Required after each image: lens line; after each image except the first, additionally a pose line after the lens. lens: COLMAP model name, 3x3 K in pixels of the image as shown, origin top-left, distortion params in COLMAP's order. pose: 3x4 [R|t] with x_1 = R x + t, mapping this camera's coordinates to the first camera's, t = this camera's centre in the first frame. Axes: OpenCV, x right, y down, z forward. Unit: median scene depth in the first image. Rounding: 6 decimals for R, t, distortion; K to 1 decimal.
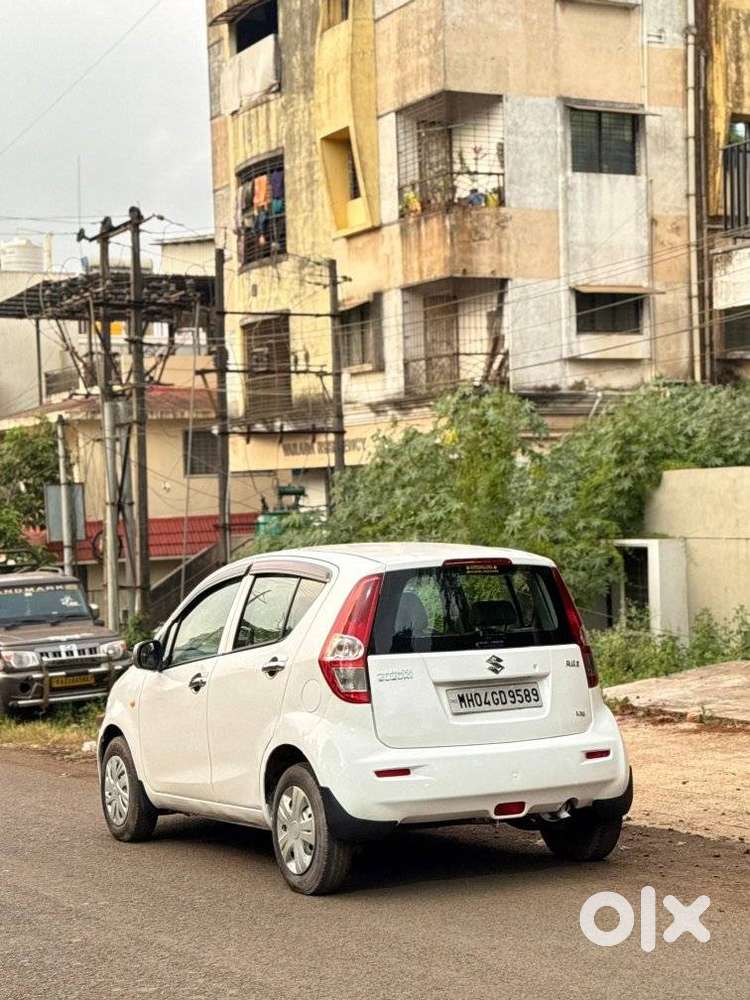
lens RADIAL K [[1903.1, 0, 375.0], [0, 1903.1, 500.0], [0, 0, 1]] dist [0.171940, 0.108793]
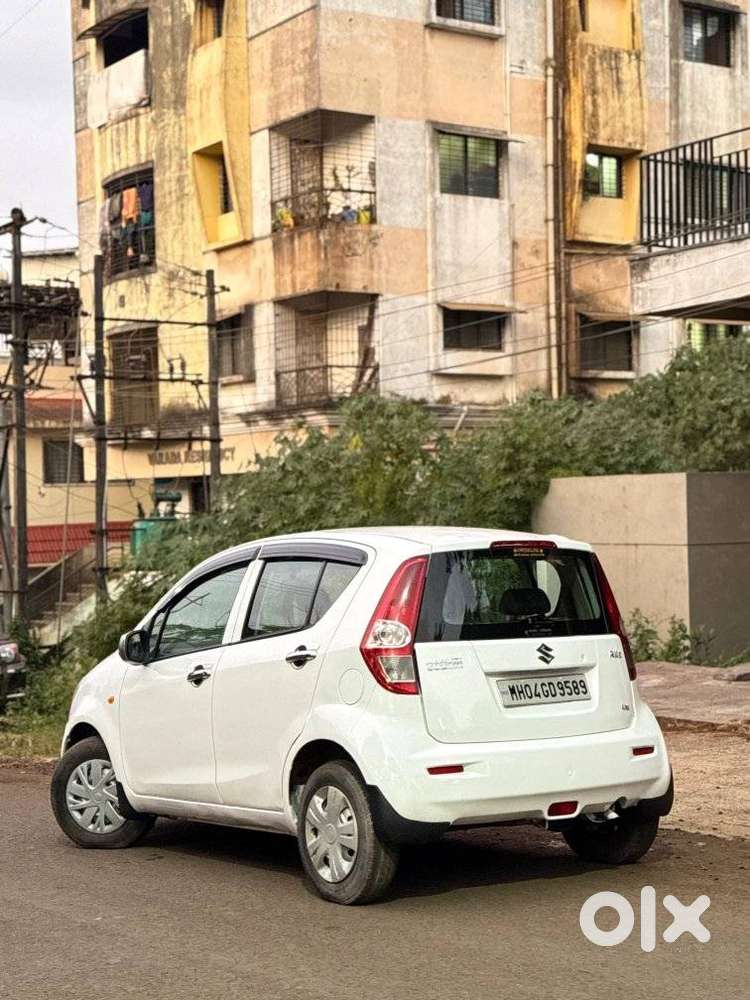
lens RADIAL K [[1780.8, 0, 375.0], [0, 1780.8, 500.0], [0, 0, 1]] dist [0.167475, 0.027649]
pose [[0.993512, 0.011479, 0.113150, -0.051588], [-0.010008, 0.999858, -0.013560, 0.010262], [-0.113289, 0.012339, 0.993485, 0.060943]]
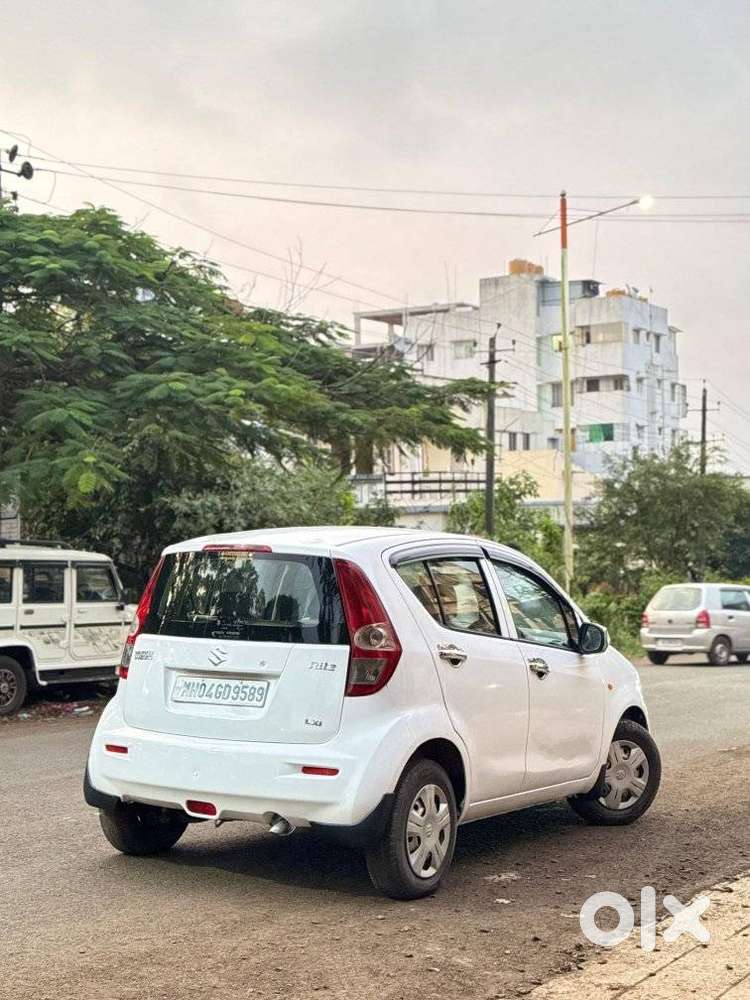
lens RADIAL K [[1570.6, 0, 377.9], [0, 1570.6, 514.6], [0, 0, 1]] dist [0.160434, 0.021849]
pose [[0.487757, 0.026010, -0.872592, 0.340337], [-0.003938, 0.999611, 0.027595, -0.002808], [0.872970, -0.010024, 0.487670, 0.296645]]
